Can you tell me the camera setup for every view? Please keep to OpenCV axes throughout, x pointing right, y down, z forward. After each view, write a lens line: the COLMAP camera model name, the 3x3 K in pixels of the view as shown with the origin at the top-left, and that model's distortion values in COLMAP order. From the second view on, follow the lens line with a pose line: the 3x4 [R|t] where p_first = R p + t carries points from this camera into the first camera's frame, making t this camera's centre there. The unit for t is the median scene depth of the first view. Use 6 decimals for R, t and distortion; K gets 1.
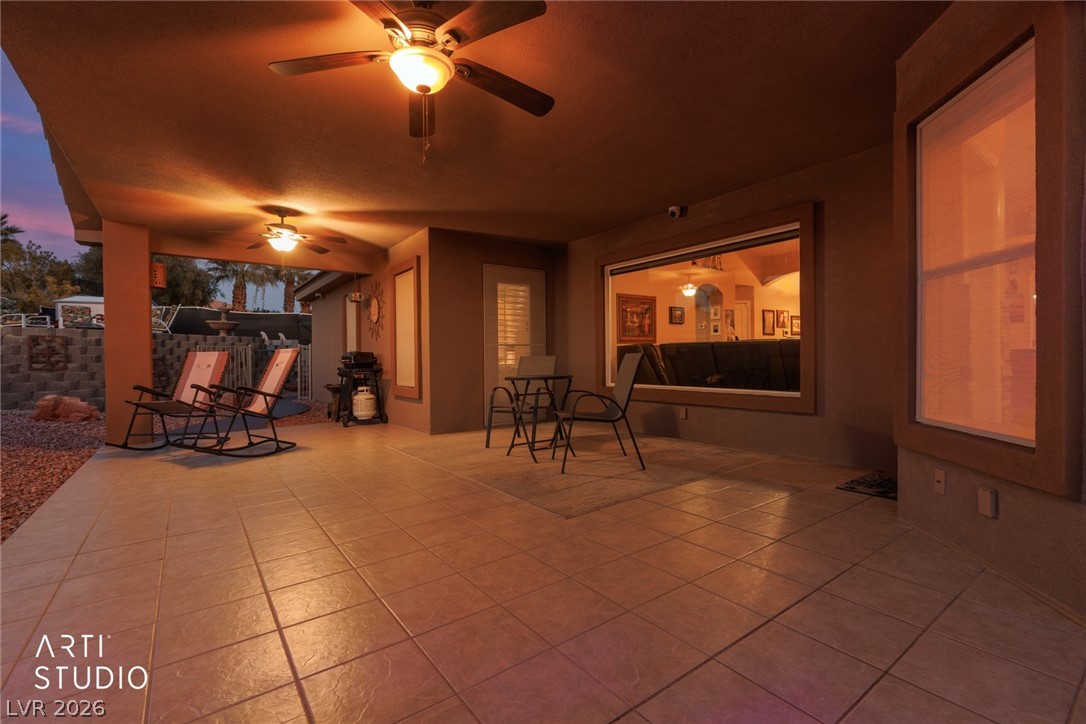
lens RADIAL K [[480.4, 0, 543.0], [0, 480.4, 362.0], [0, 0, 1]] dist [0.000090, -0.000012]
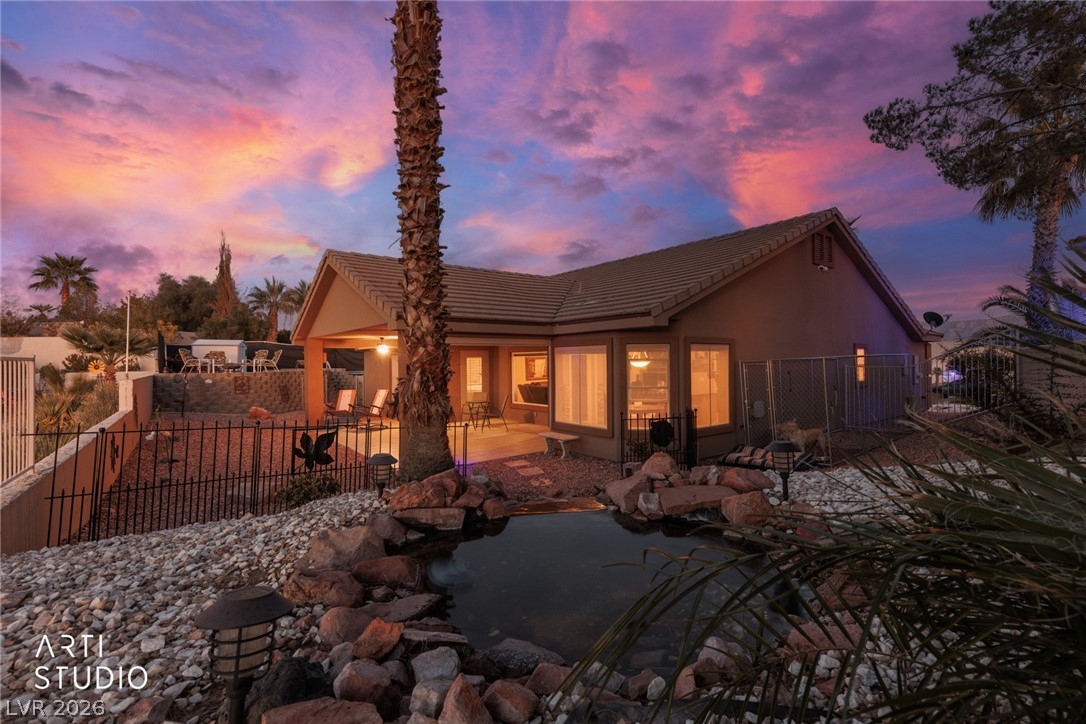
lens RADIAL K [[480.4, 0, 543.0], [0, 480.4, 362.0], [0, 0, 1]] dist [0.000090, -0.000012]
pose [[0.999898, -0.000110, 0.014305, 0.217844], [0.000279, 0.999931, -0.011779, -0.108561], [-0.014303, 0.011782, 0.999828, -1.195369]]
